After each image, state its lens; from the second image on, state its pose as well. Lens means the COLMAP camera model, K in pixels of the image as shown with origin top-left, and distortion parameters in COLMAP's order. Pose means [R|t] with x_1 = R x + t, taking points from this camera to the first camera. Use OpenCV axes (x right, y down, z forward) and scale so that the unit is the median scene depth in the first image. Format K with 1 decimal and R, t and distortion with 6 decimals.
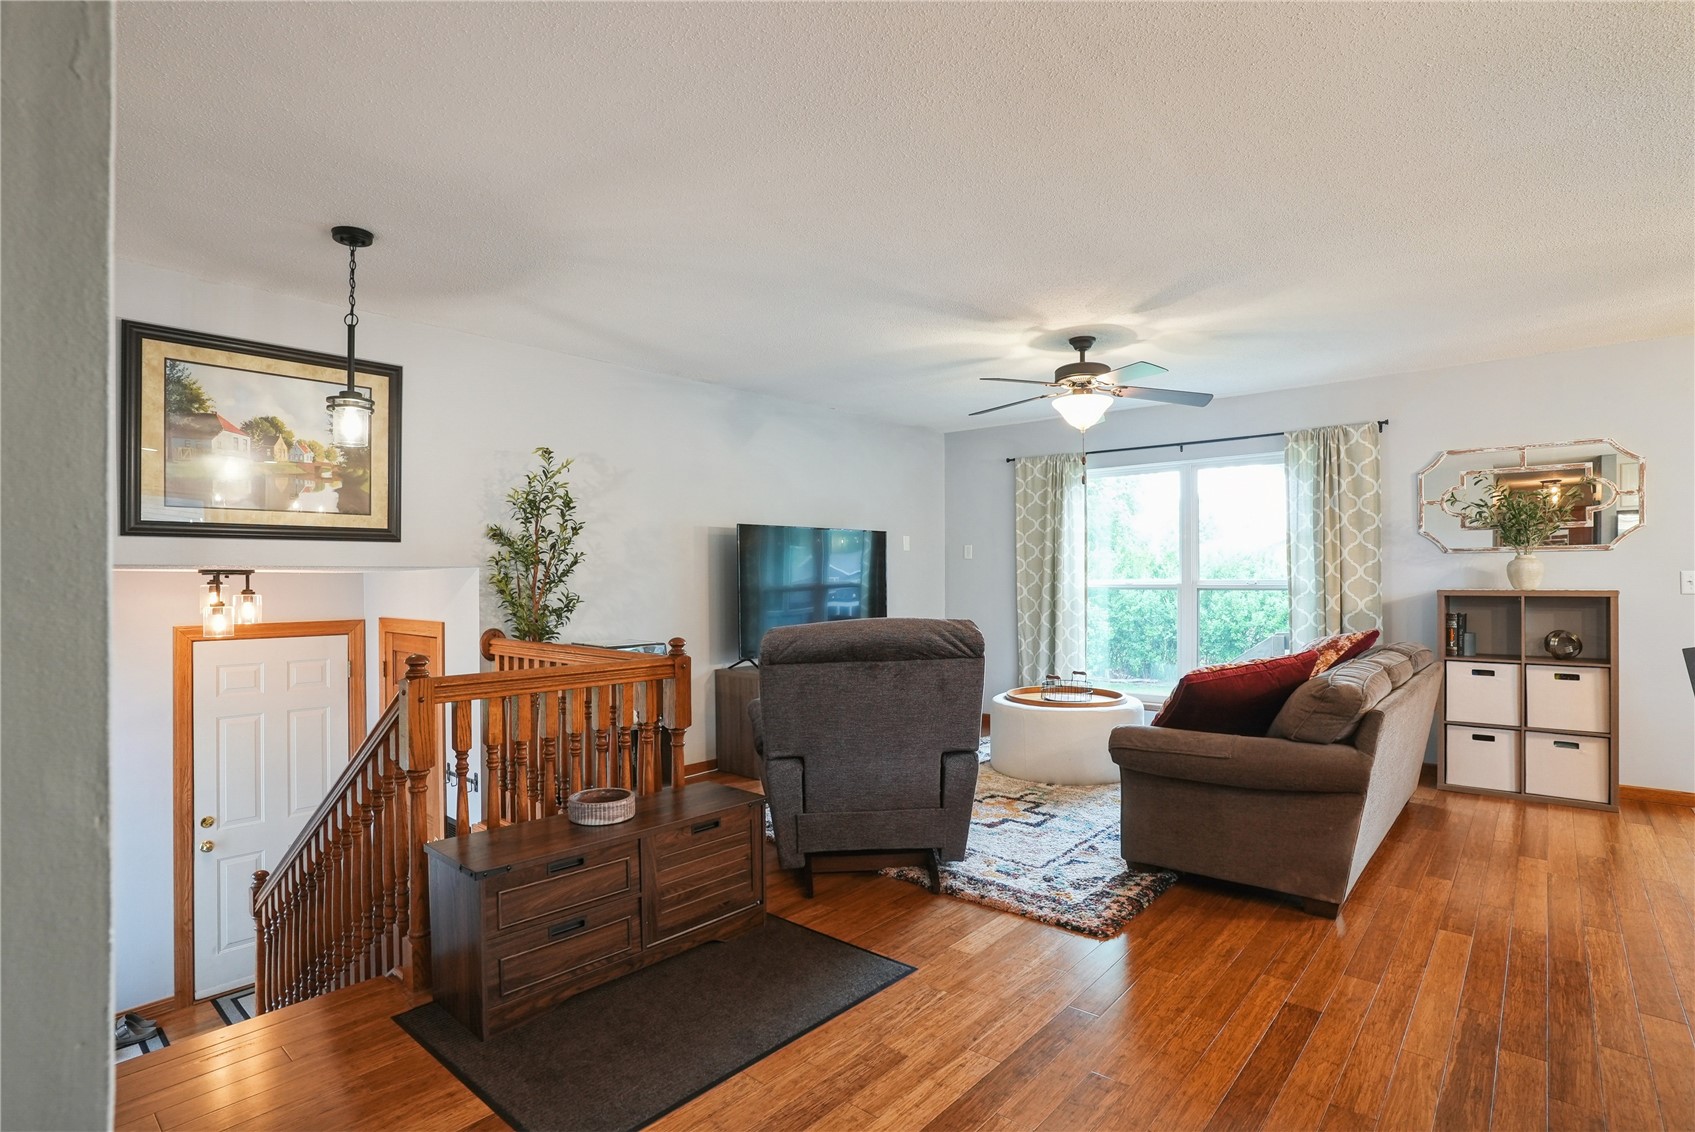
lens RADIAL K [[847.0, 0, 848.2], [0, 847.0, 567.4], [0, 0, 1]] dist [0.004505, 0.000142]
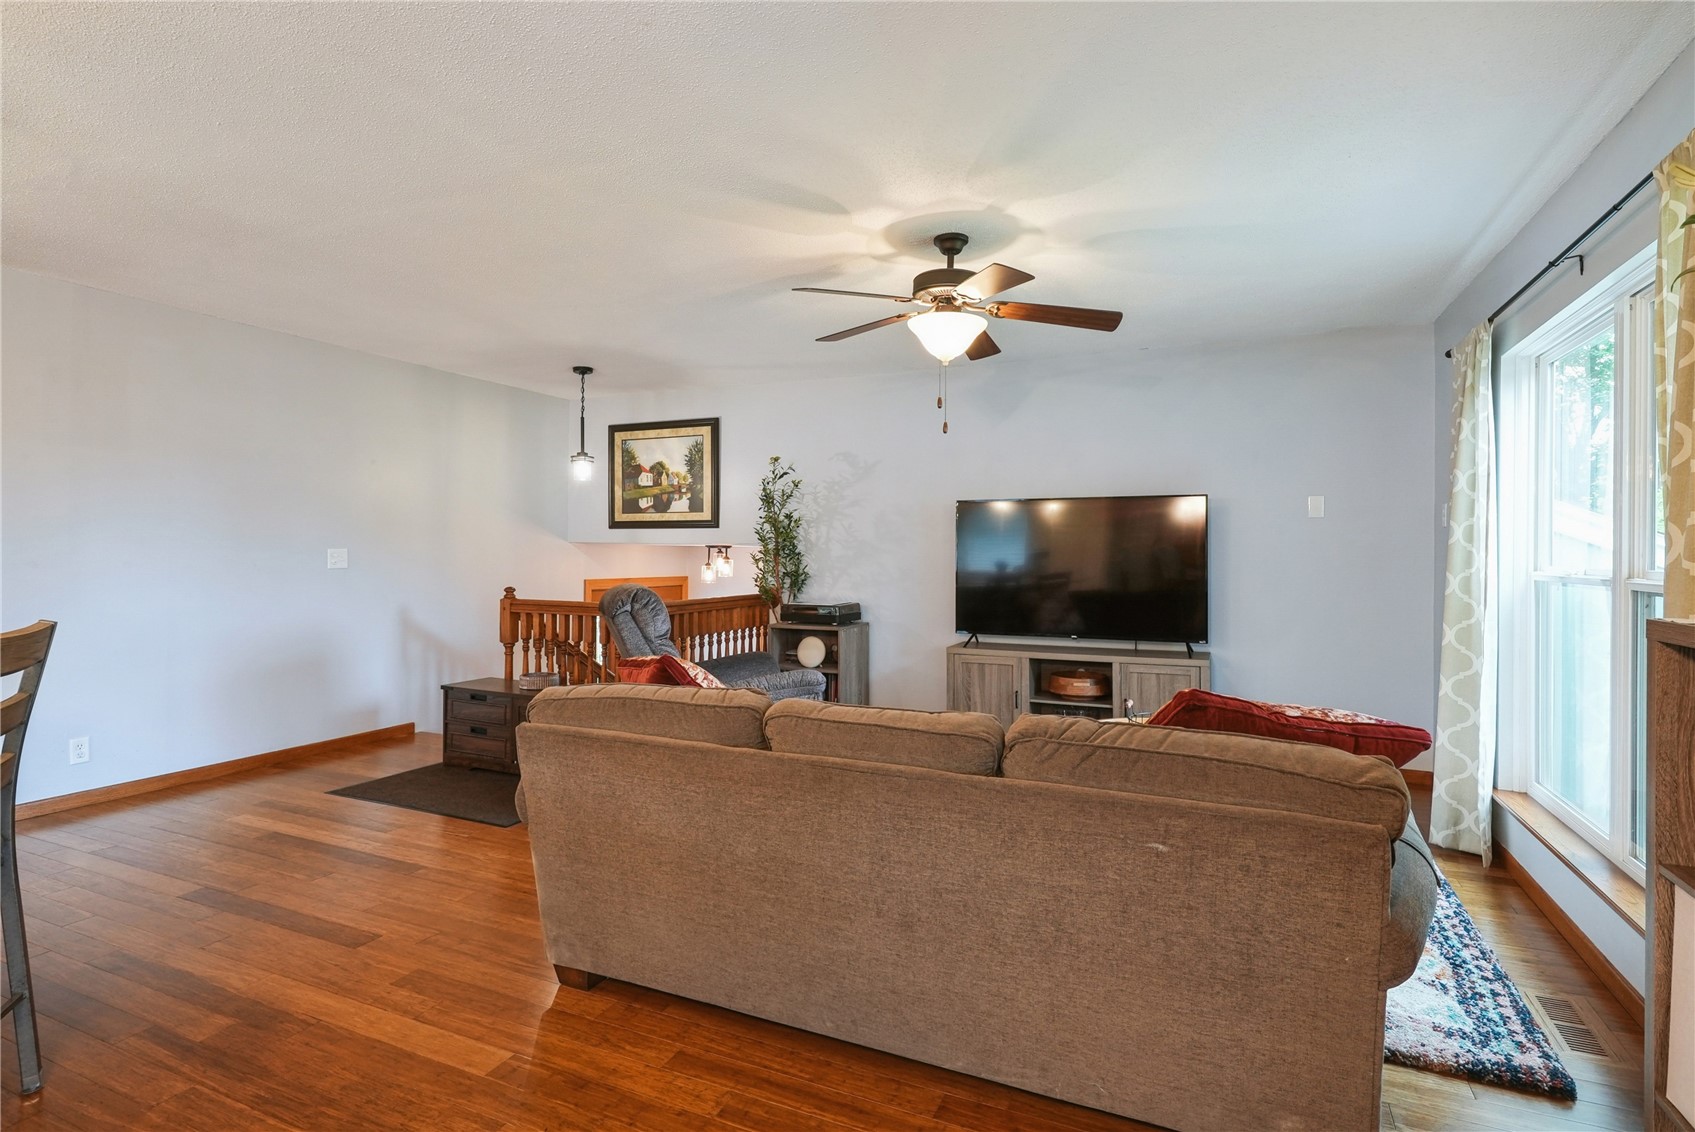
lens RADIAL K [[847.0, 0, 848.9], [0, 847.0, 556.3], [0, 0, 1]] dist [0.004505, 0.000142]
pose [[0.279125, 0.017909, -0.960088, 1.130785], [-0.004806, 0.999840, 0.017254, -0.005128], [0.960243, -0.000202, 0.279166, 0.829497]]
